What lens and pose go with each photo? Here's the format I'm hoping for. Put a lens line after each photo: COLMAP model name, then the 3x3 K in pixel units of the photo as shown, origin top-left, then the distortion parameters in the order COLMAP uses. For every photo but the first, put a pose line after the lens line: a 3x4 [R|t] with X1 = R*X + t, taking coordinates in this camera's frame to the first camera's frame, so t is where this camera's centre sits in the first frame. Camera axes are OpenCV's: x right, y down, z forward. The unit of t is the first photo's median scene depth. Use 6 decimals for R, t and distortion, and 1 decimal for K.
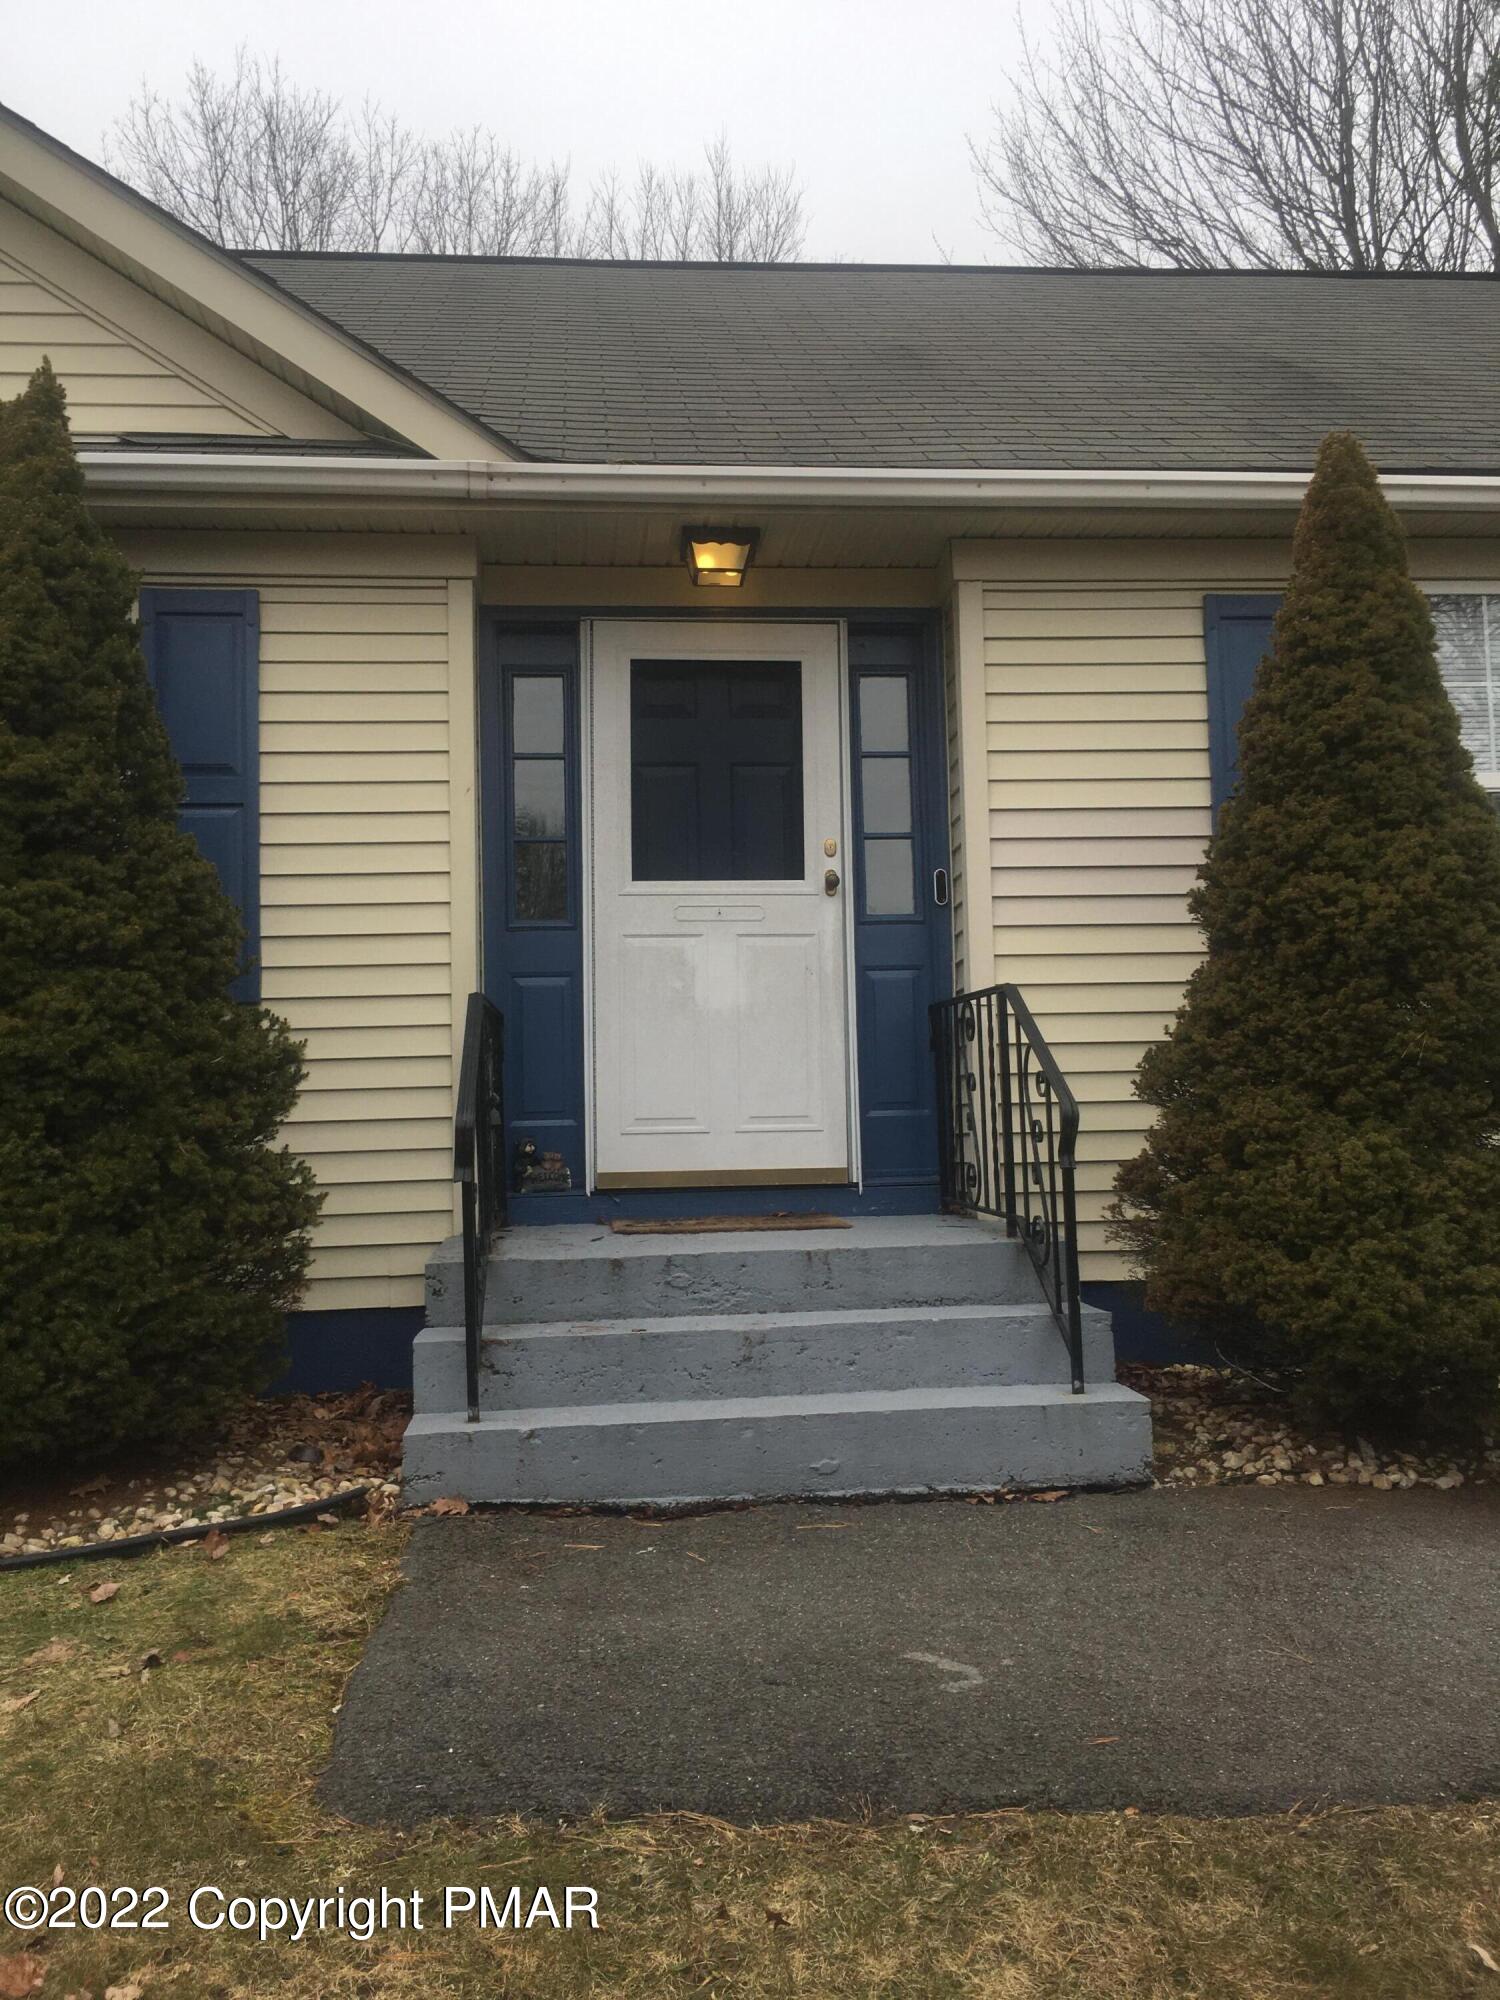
lens RADIAL K [[1690.0, 0, 754.8], [0, 1690.0, 1010.8], [0, 0, 1]] dist [0.071991, -0.115834]
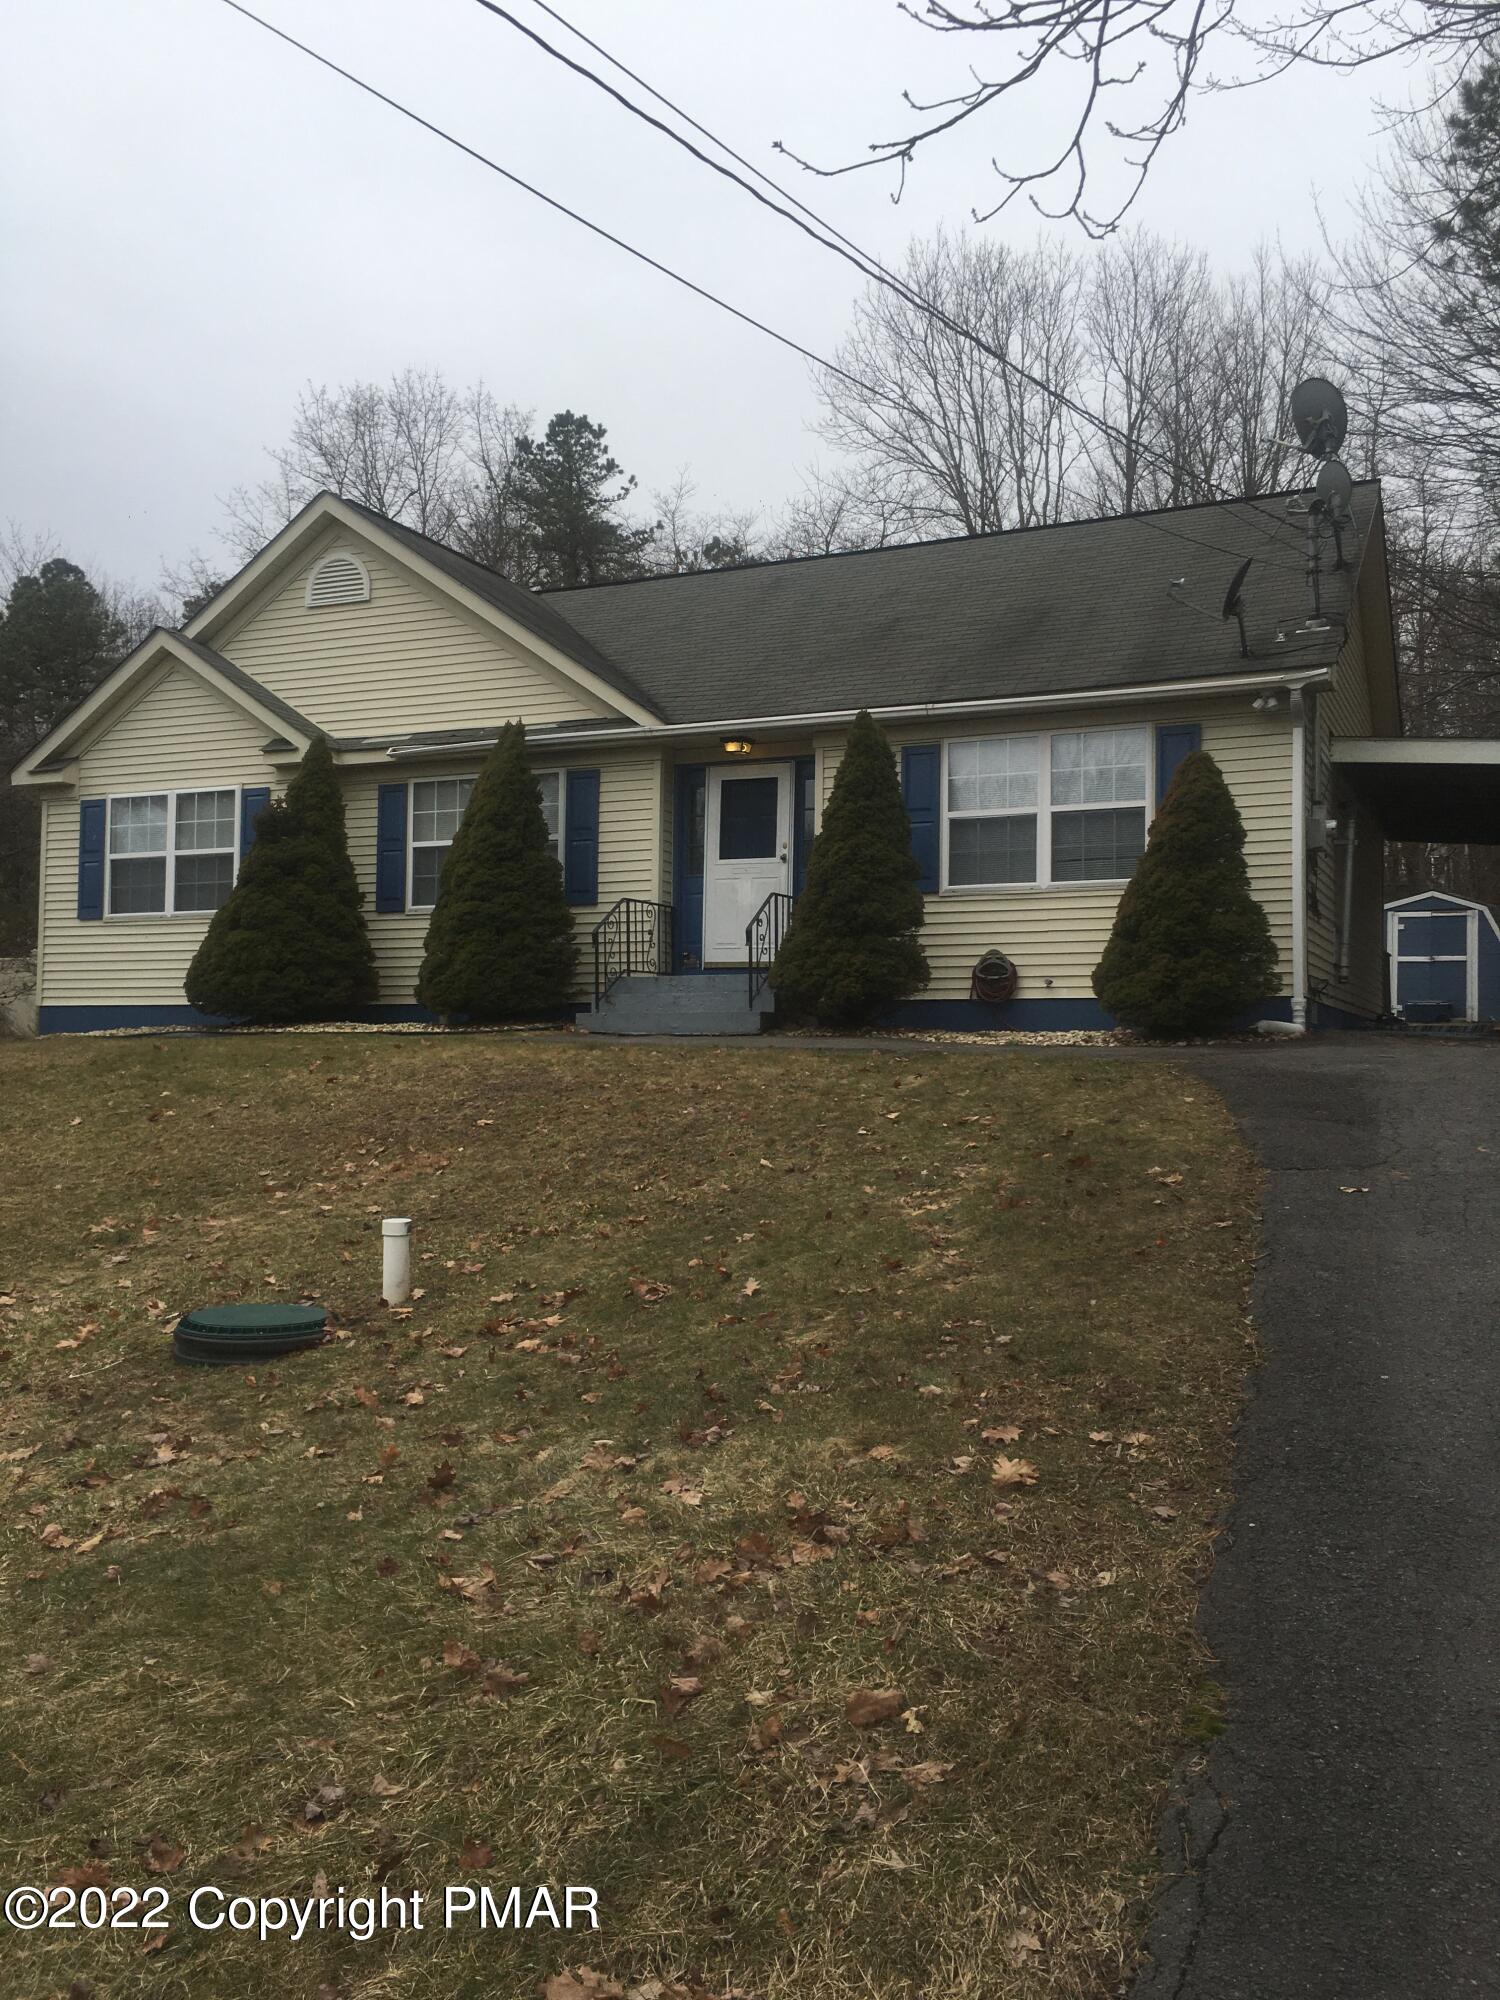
lens RADIAL K [[1690.0, 0, 746.9], [0, 1690.0, 998.3], [0, 0, 1]] dist [0.071991, -0.115834]
pose [[0.865027, 0.013366, -0.501547, 1.425163], [-0.000472, 0.999666, 0.025825, 0.083994], [0.501725, -0.022103, 0.864745, -1.464517]]
